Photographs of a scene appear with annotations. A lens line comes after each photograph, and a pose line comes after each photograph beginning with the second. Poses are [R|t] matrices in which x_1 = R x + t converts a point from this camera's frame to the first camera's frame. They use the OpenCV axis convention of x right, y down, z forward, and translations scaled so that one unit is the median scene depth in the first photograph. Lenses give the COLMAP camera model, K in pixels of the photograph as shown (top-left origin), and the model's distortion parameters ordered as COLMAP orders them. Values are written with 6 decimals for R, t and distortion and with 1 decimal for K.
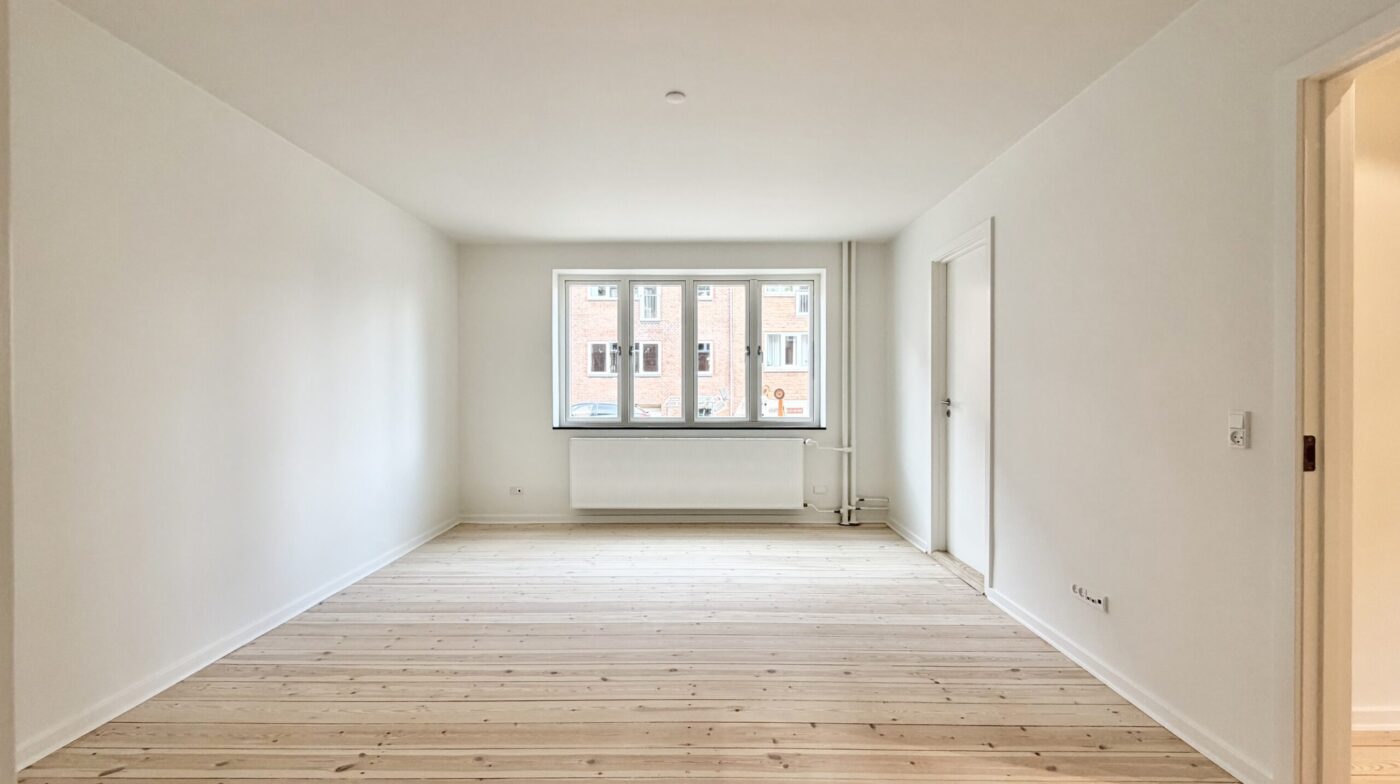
lens RADIAL K [[554.1, 0, 696.9], [0, 554.1, 391.3], [0, 0, 1]] dist [0.002076, -0.000123]
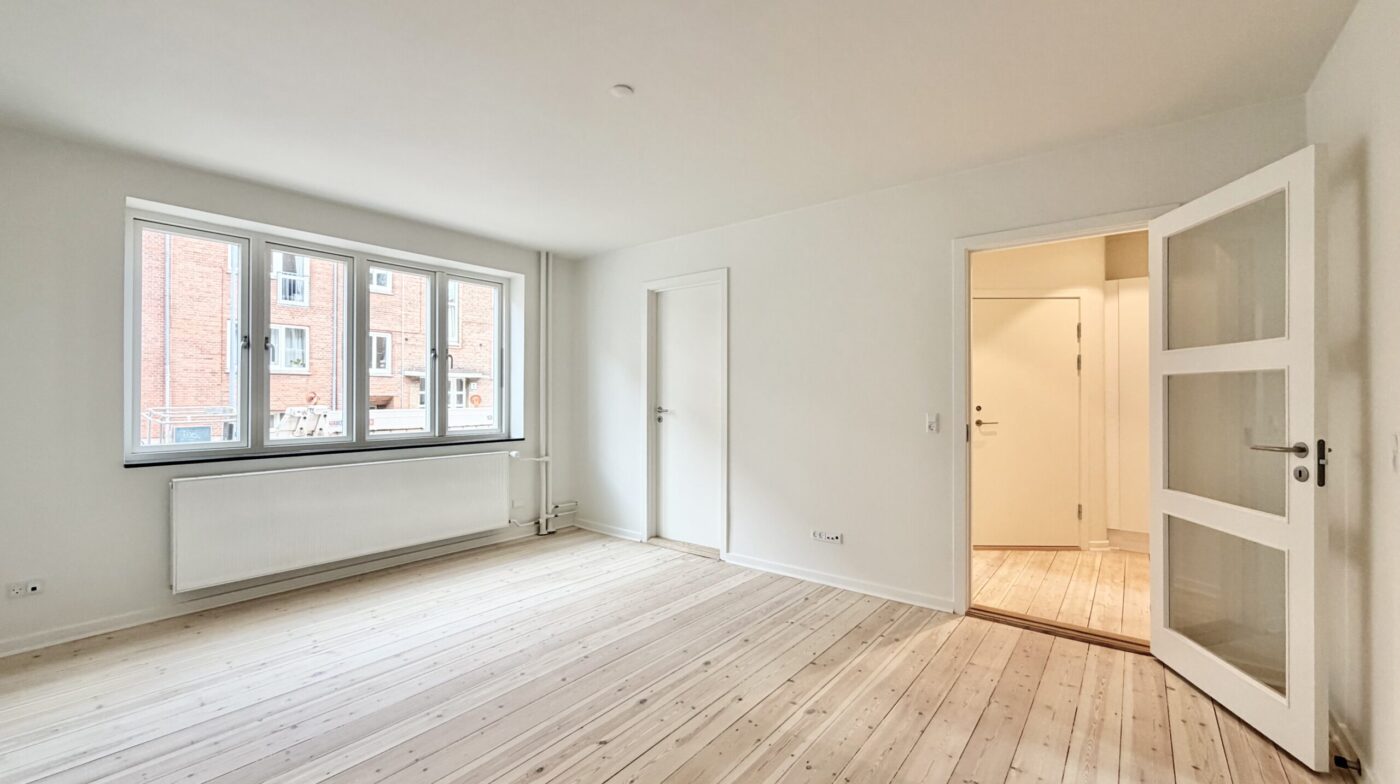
lens RADIAL K [[554.1, 0, 697.5], [0, 554.1, 391.4], [0, 0, 1]] dist [0.002076, -0.000123]
pose [[0.623992, 0.007726, 0.781393, -0.421018], [0.000539, 0.999947, -0.010317, -0.007690], [-0.781431, 0.006859, 0.623954, 0.195557]]
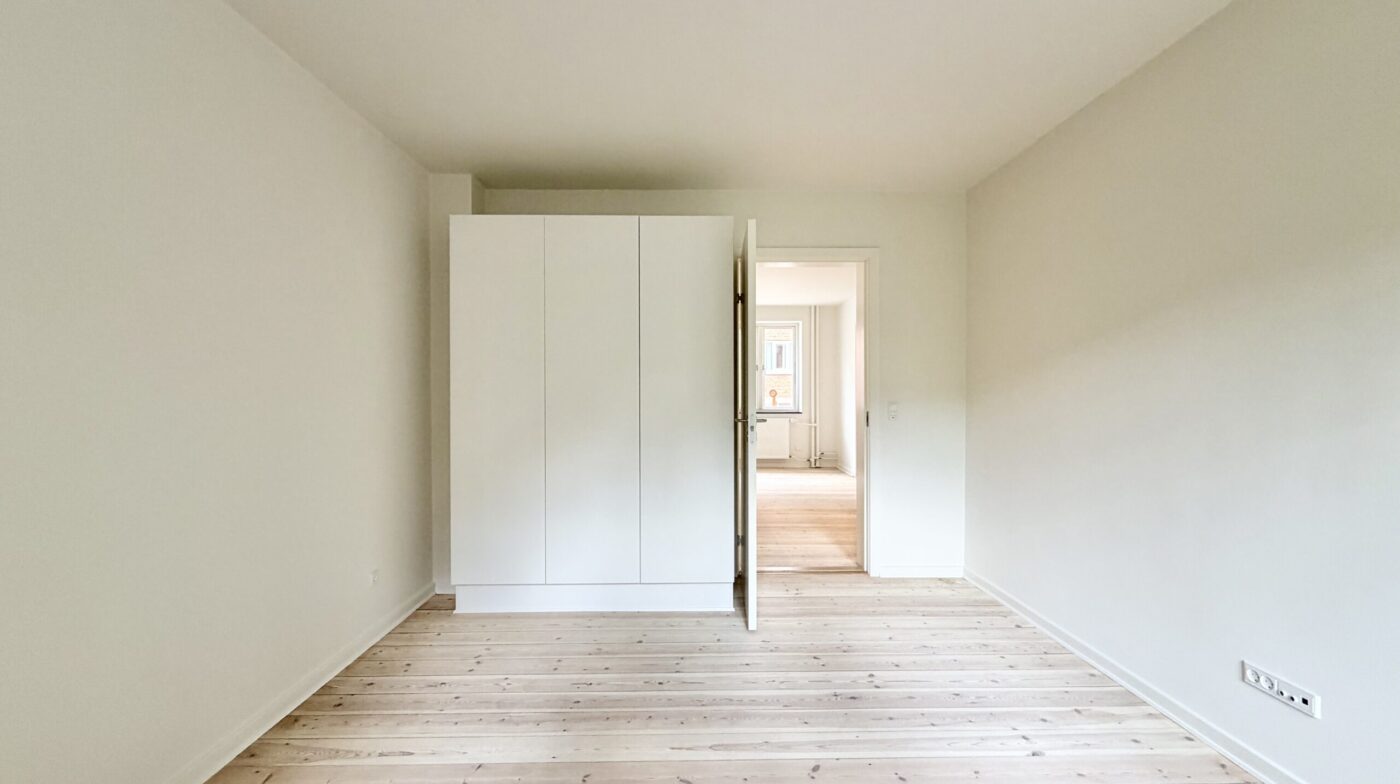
lens RADIAL K [[554.1, 0, 697.4], [0, 554.1, 392.9], [0, 0, 1]] dist [0.002076, -0.000123]
pose [[0.999782, -0.002932, 0.020680, -0.165574], [0.002818, 0.999981, 0.005504, -0.007650], [-0.020696, -0.005445, 0.999771, -0.919768]]
